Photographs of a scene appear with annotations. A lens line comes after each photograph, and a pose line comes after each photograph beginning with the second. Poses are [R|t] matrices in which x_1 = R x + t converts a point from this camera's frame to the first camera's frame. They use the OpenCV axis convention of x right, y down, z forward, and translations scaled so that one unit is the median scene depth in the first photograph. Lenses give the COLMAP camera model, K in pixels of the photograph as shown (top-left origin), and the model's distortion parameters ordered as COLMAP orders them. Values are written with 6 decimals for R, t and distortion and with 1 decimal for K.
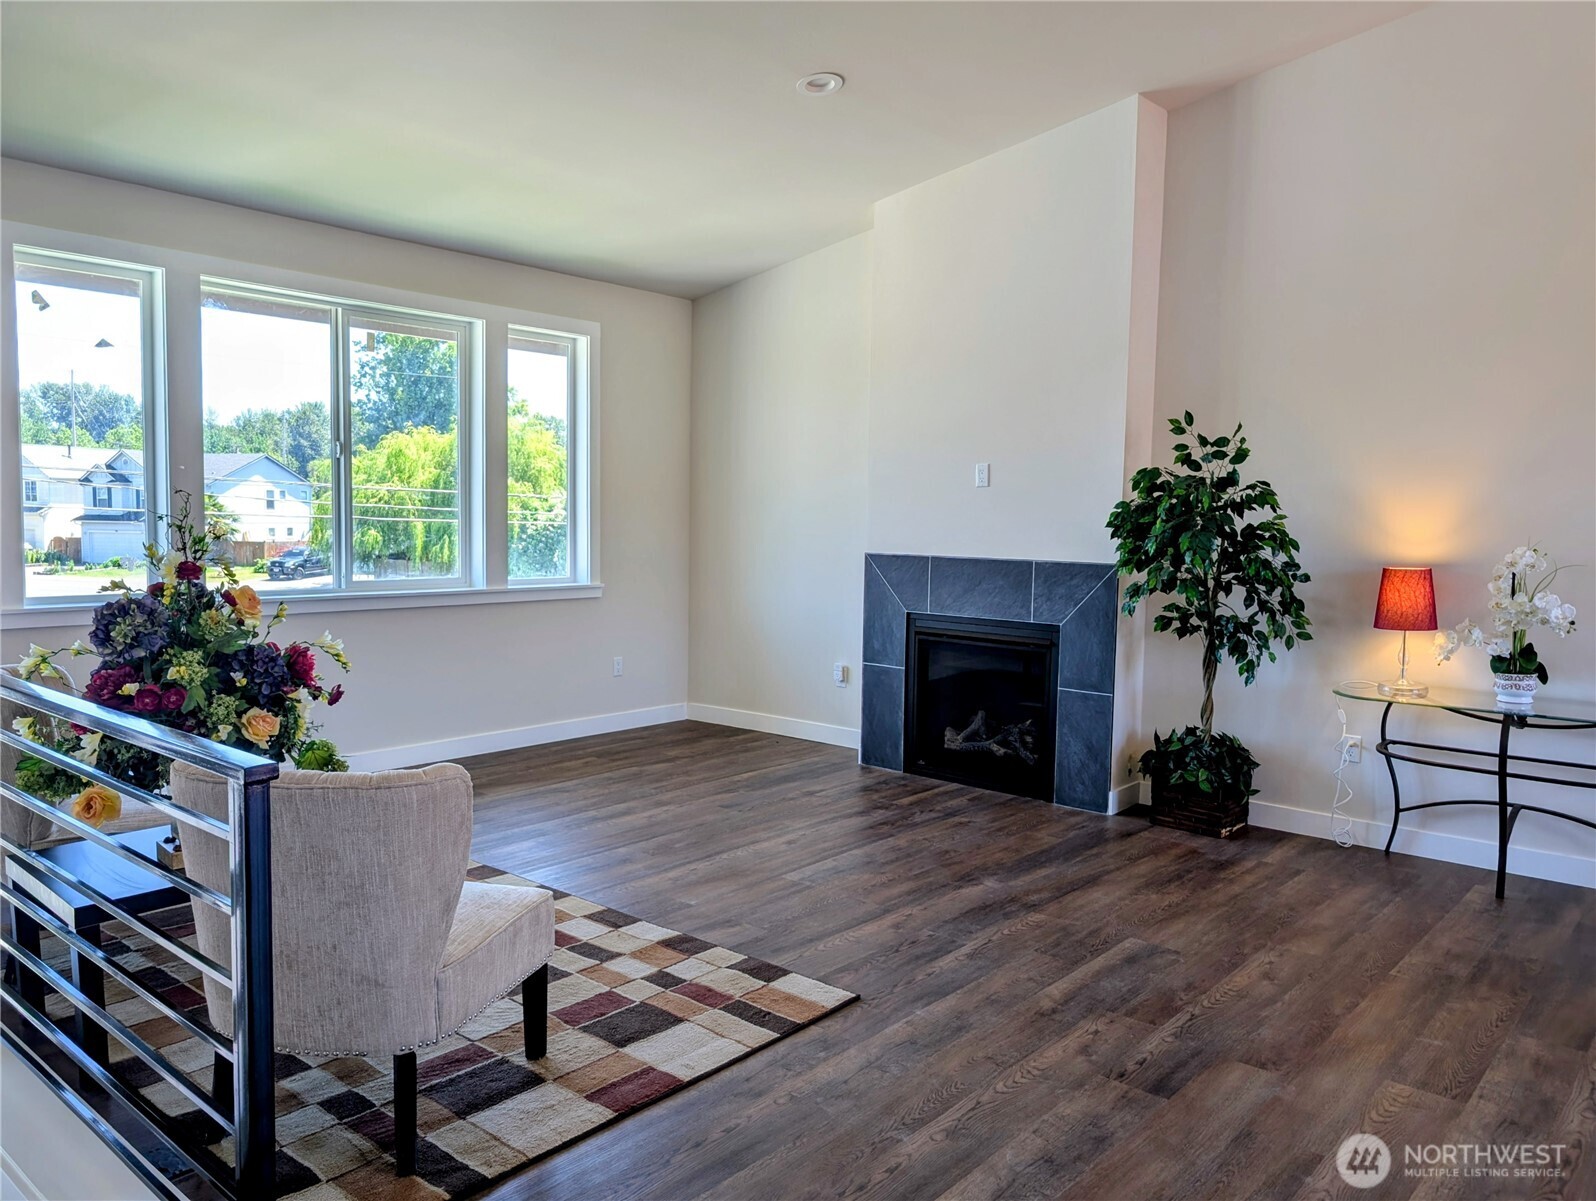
lens RADIAL K [[1171.1, 0, 798.0], [0, 1171.1, 600.5], [0, 0, 1]] dist [0.009637, -0.000143]
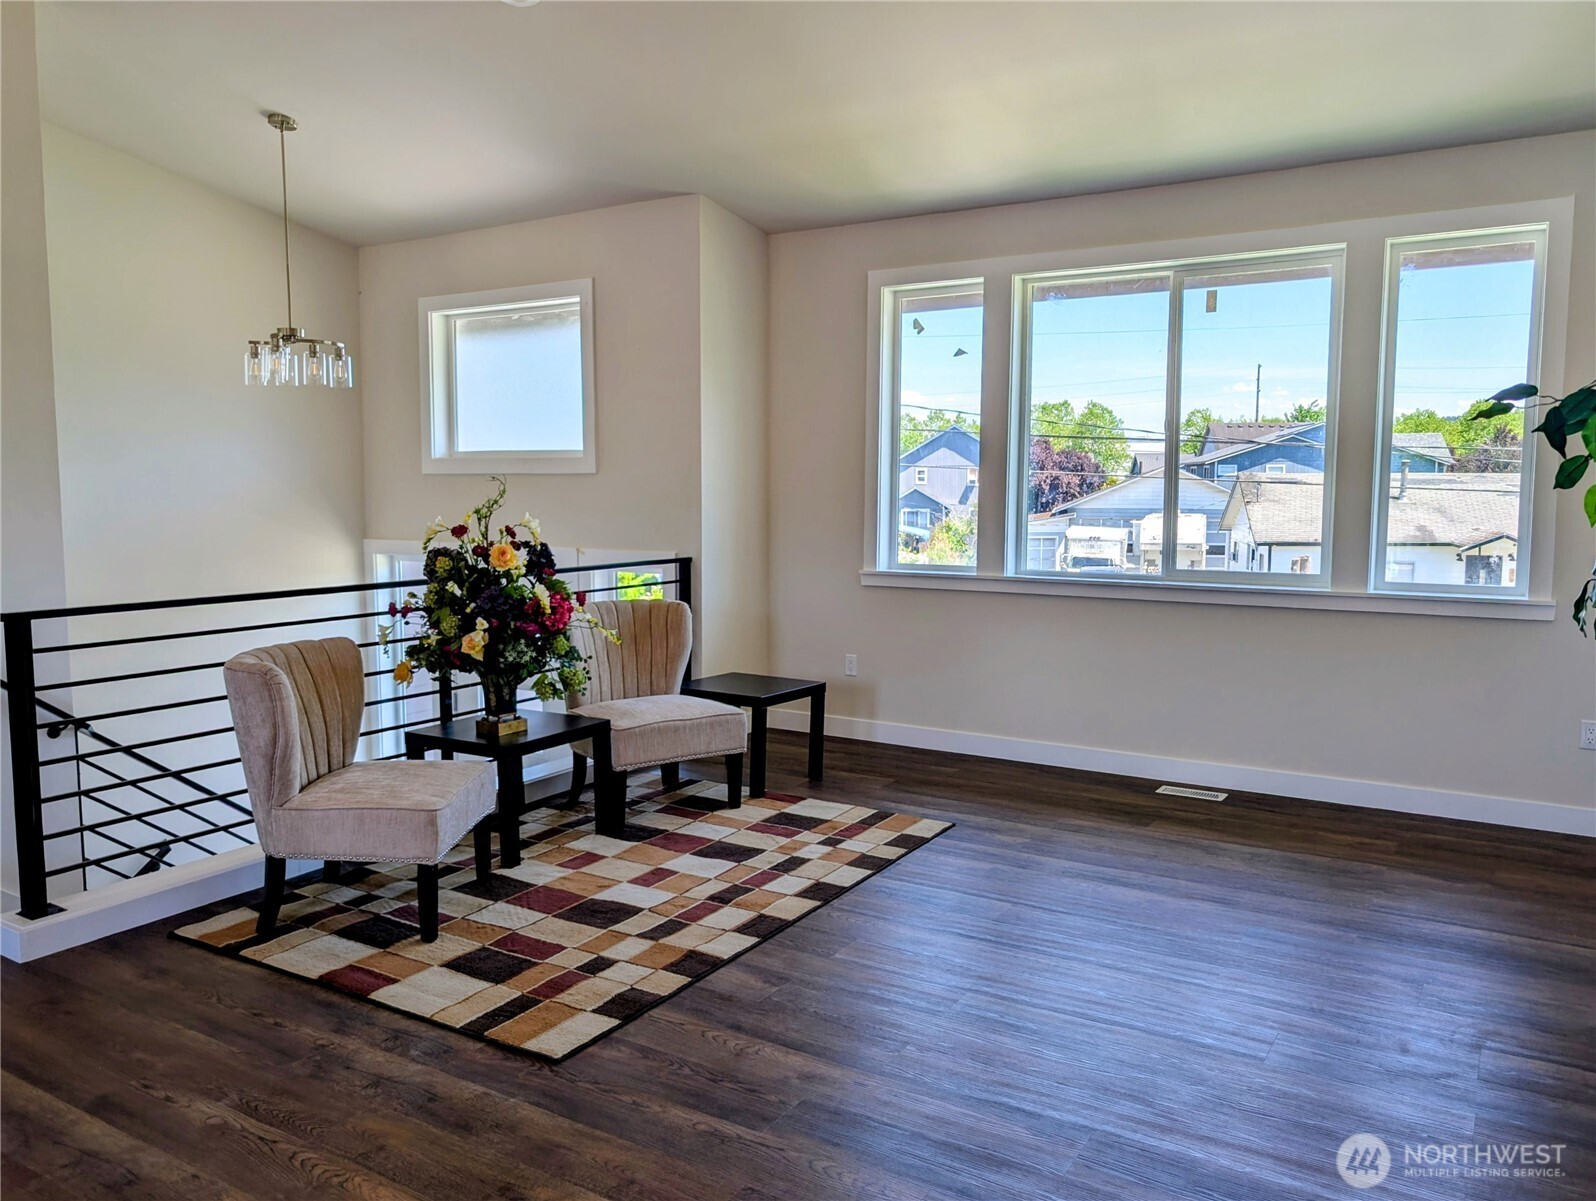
lens RADIAL K [[1205.8, 0, 798.0], [0, 1205.8, 600.5], [0, 0, 1]] dist [-0.004658, -0.004105]
pose [[0.153883, 0.074658, -0.985264, 0.799153], [-0.072005, 0.995338, 0.064175, -0.050439], [0.985462, 0.061069, 0.158542, 0.899983]]
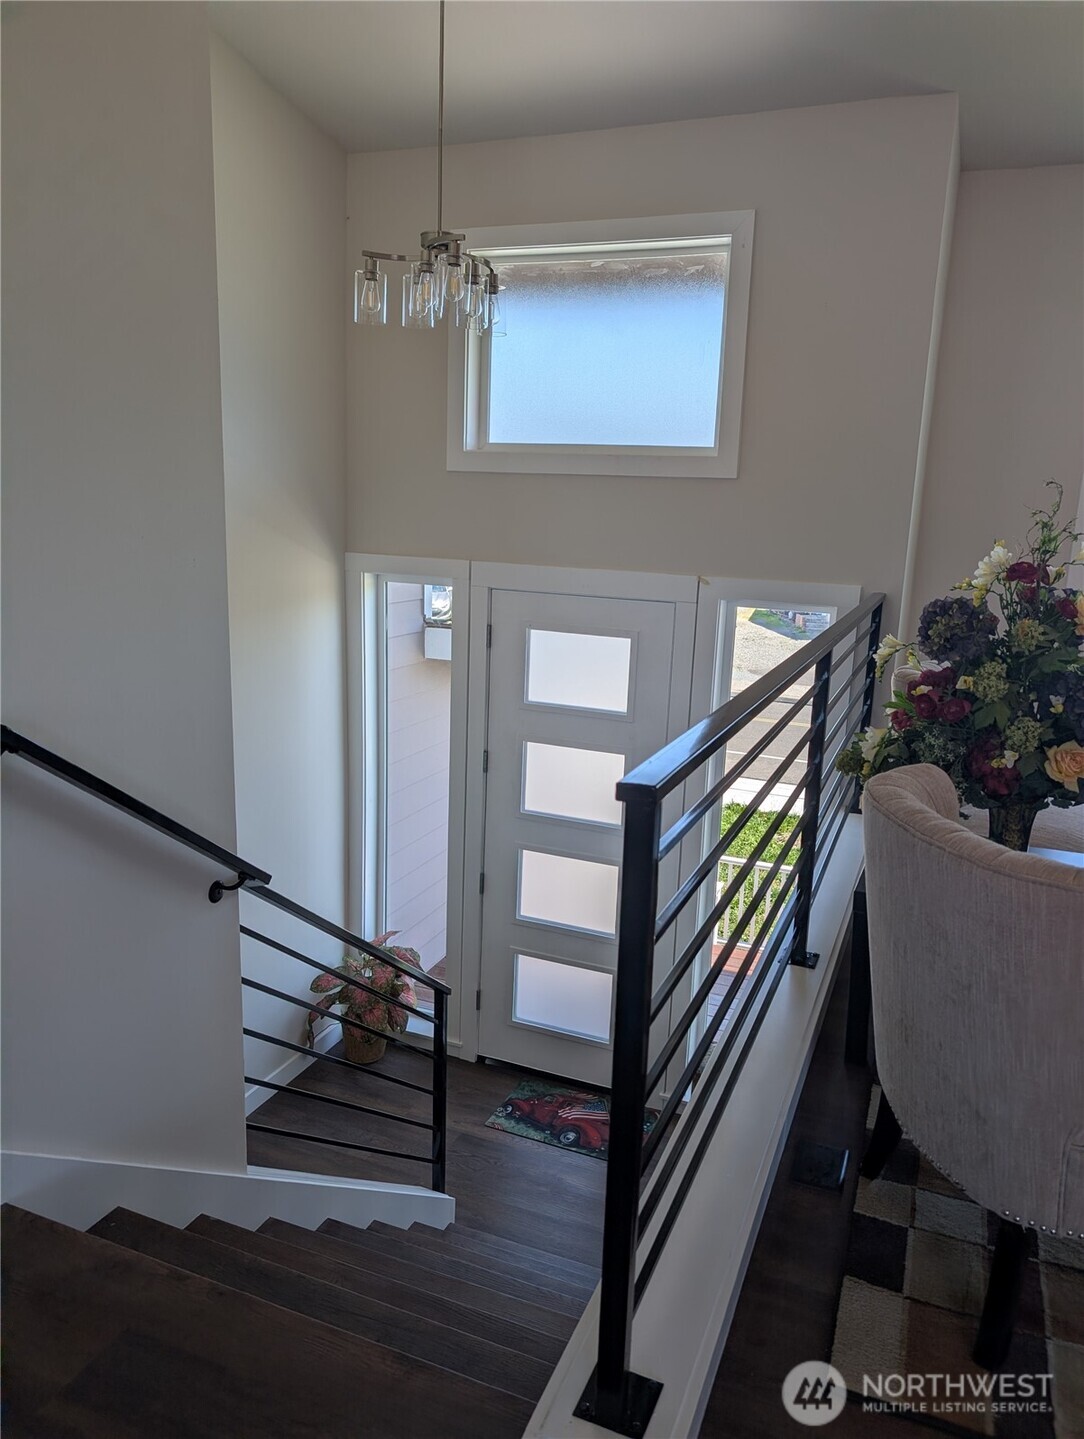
lens RADIAL K [[1025.6, 0, 542.0], [0, 1025.6, 719.5], [0, 0, 1]] dist [-0.004692, -0.002912]
pose [[0.321619, 0.190886, -0.927429, 0.075630], [-0.099776, 0.980848, 0.167280, -0.007549], [0.941598, 0.038735, 0.334505, 0.310837]]
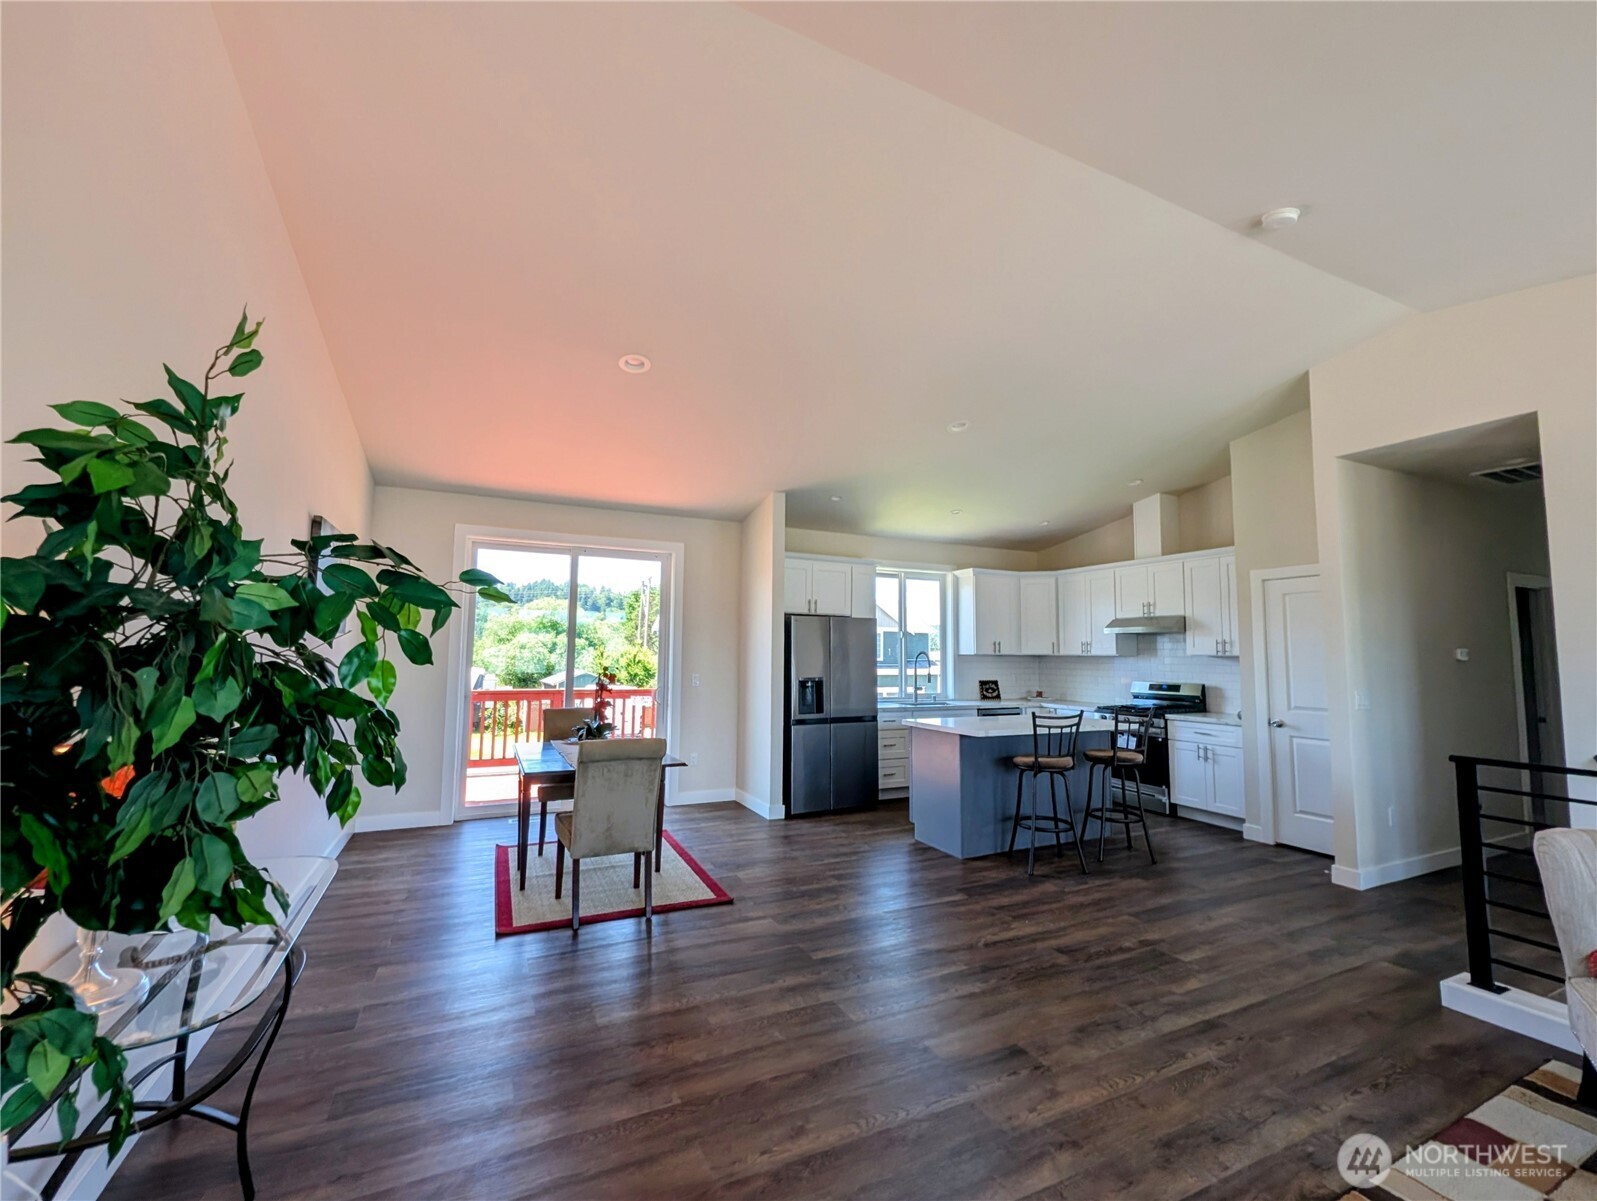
lens RADIAL K [[661.2, 0, 798.5], [0, 661.2, 600.5], [0, 0, 1]] dist [-0.000276, 0.000039]
pose [[-0.914865, 0.005371, 0.403725, 0.167615], [0.003622, 0.999980, -0.005096, -0.109530], [-0.403744, -0.003200, -0.914866, 1.418508]]
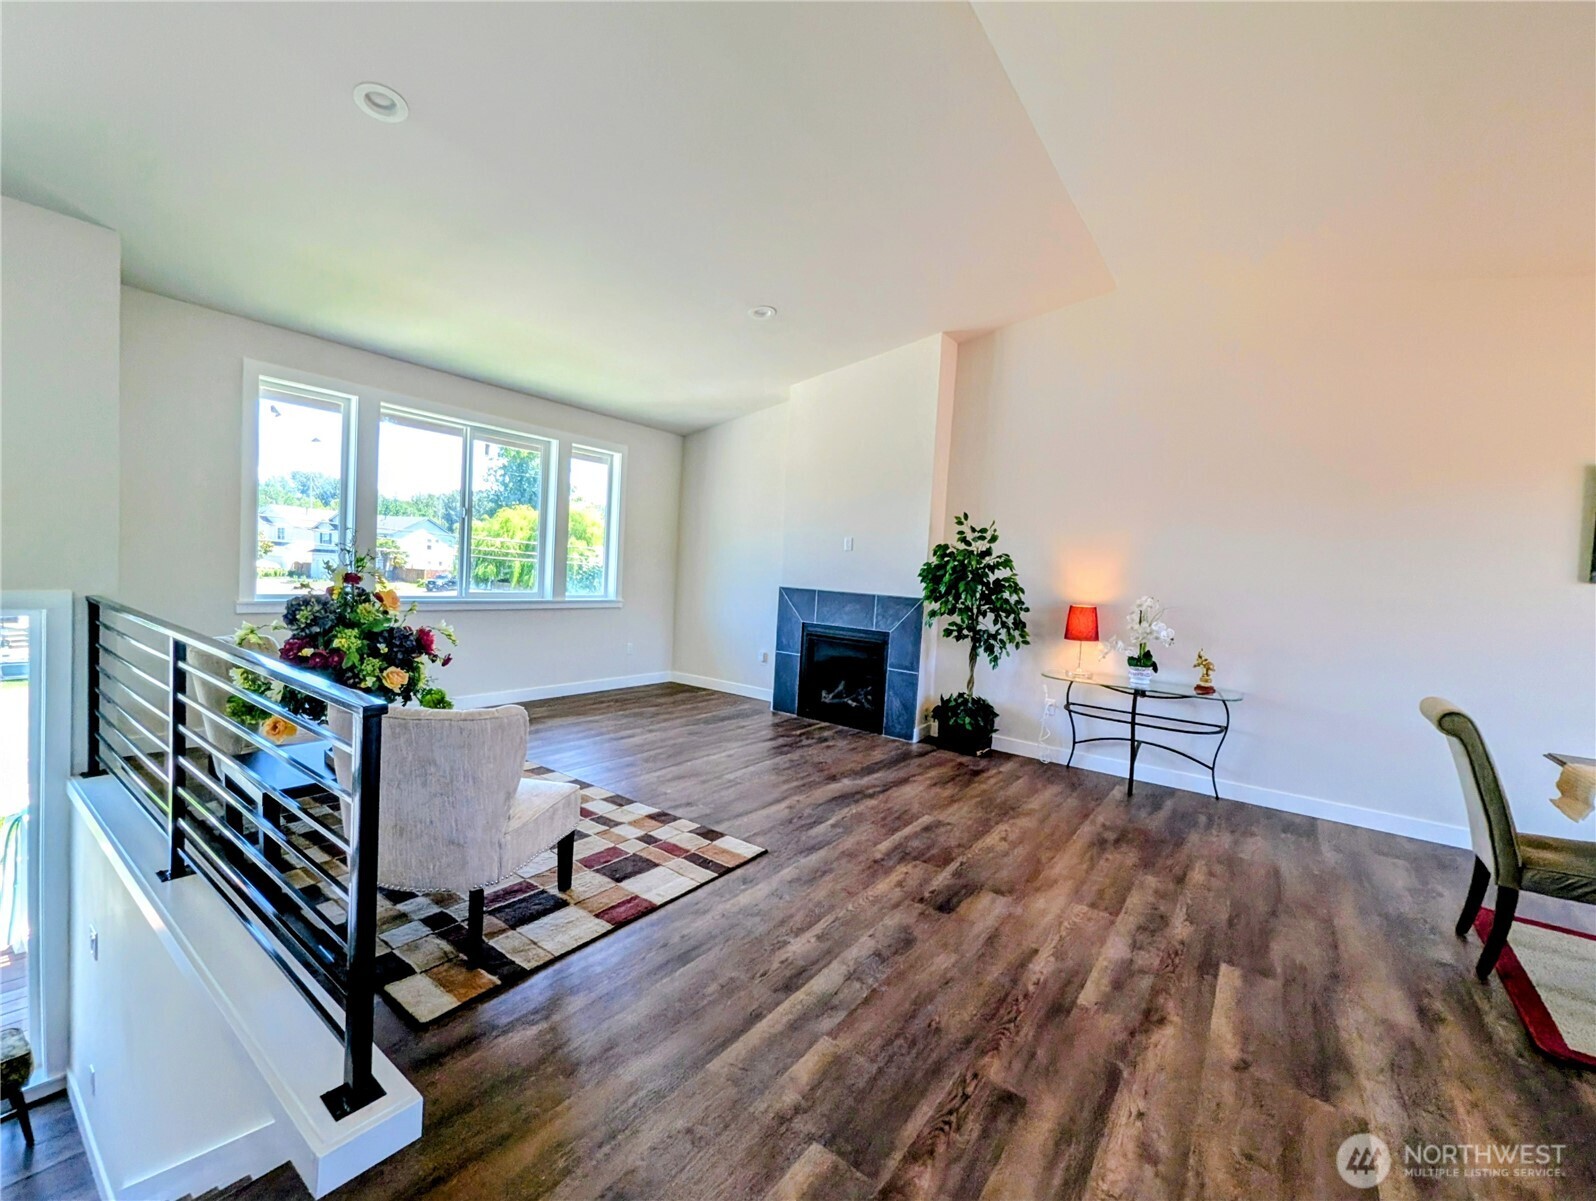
lens RADIAL K [[660.8, 0, 798.0], [0, 660.8, 600.5], [0, 0, 1]] dist [-0.000276, 0.000039]
pose [[0.995471, 0.036205, 0.087897, 0.000972], [-0.034130, 0.999105, -0.024998, 0.004612], [-0.088723, 0.021885, 0.995816, 0.047915]]
